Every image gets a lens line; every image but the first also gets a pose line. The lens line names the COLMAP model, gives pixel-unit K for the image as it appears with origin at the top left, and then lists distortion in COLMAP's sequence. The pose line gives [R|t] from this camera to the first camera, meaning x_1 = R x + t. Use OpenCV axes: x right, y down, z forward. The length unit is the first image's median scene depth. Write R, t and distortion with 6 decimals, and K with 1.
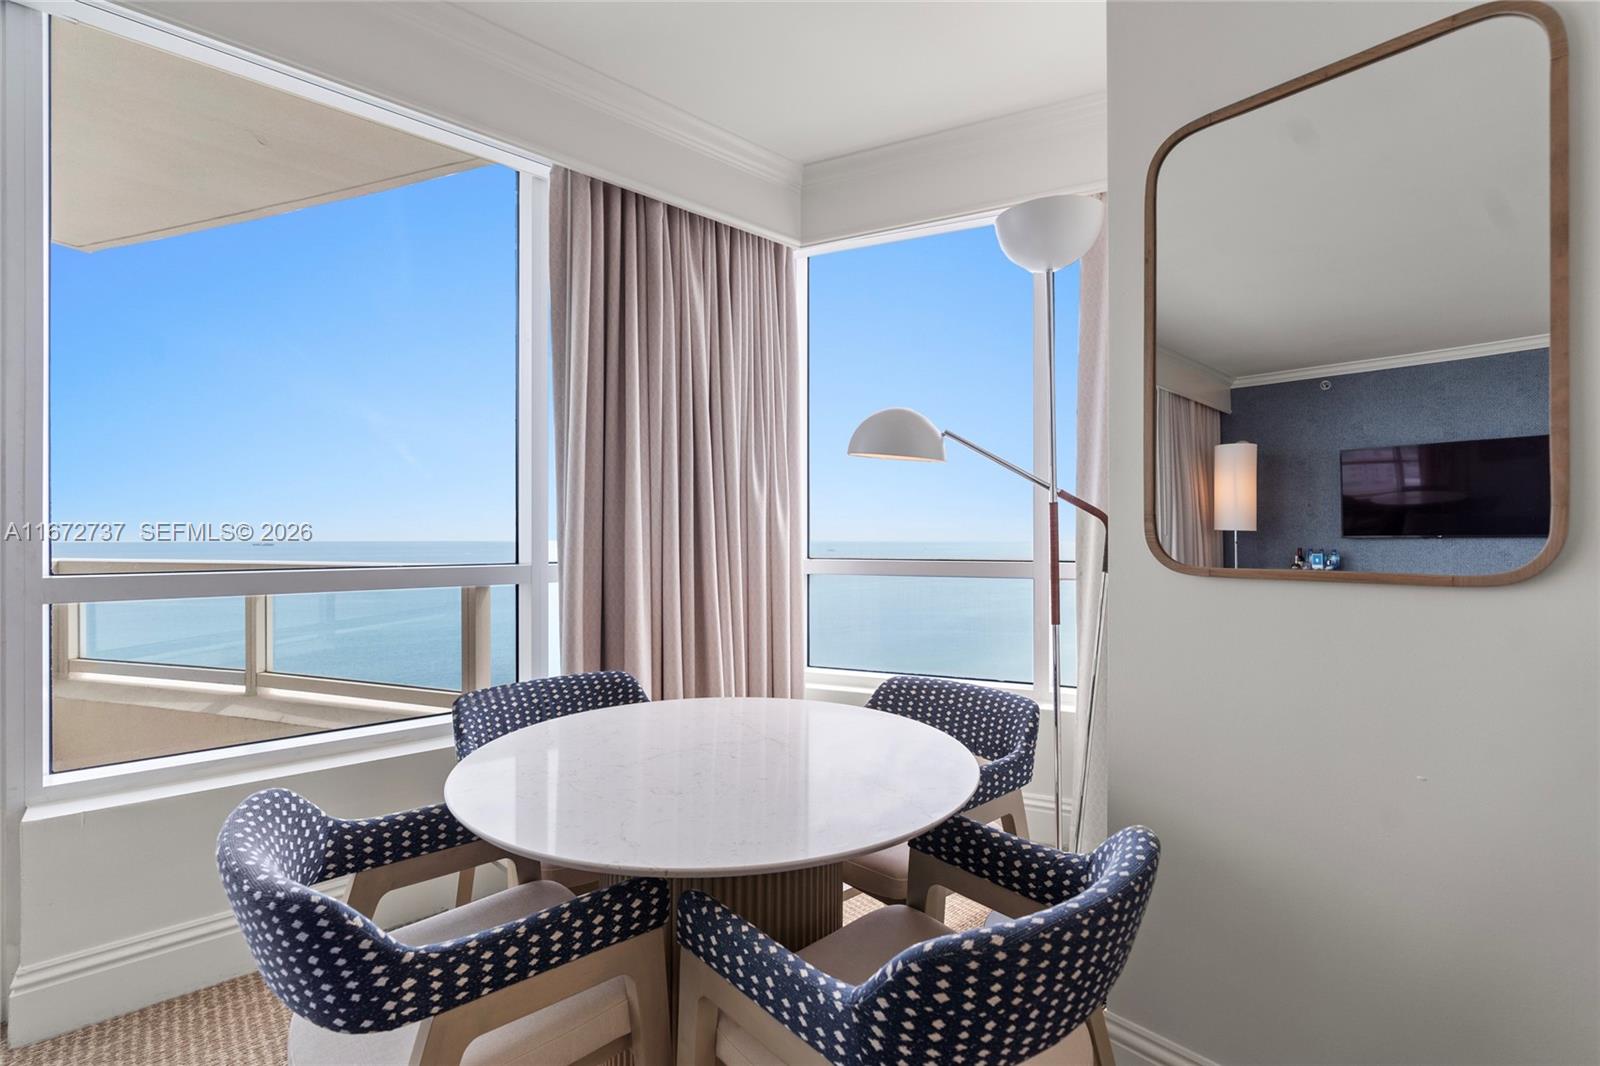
lens RADIAL K [[726.6, 0, 802.8], [0, 726.6, 536.1], [0, 0, 1]] dist [-0.001557, 0.000556]
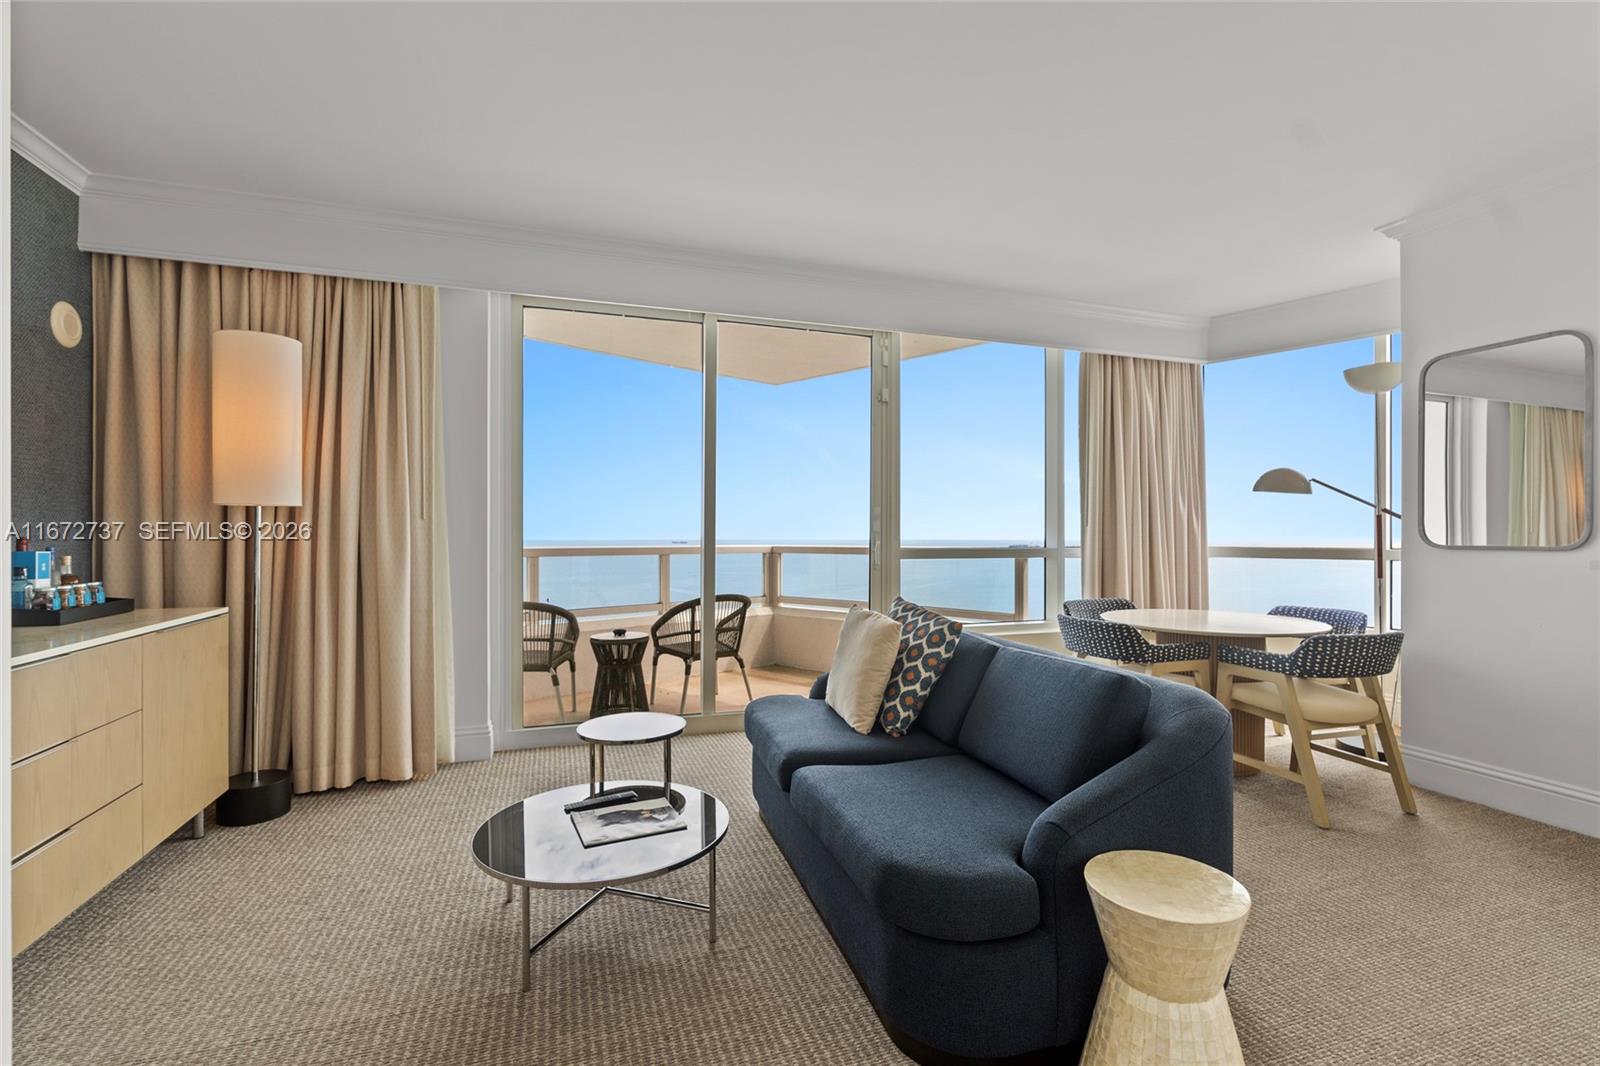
lens RADIAL K [[726.6, 0, 802.8], [0, 726.6, 536.1], [0, 0, 1]] dist [-0.001557, 0.000556]
pose [[0.922703, -0.002326, -0.385504, -0.266623], [0.002937, 0.999995, 0.000997, 0.003116], [0.385500, -0.002052, 0.922705, -1.128473]]
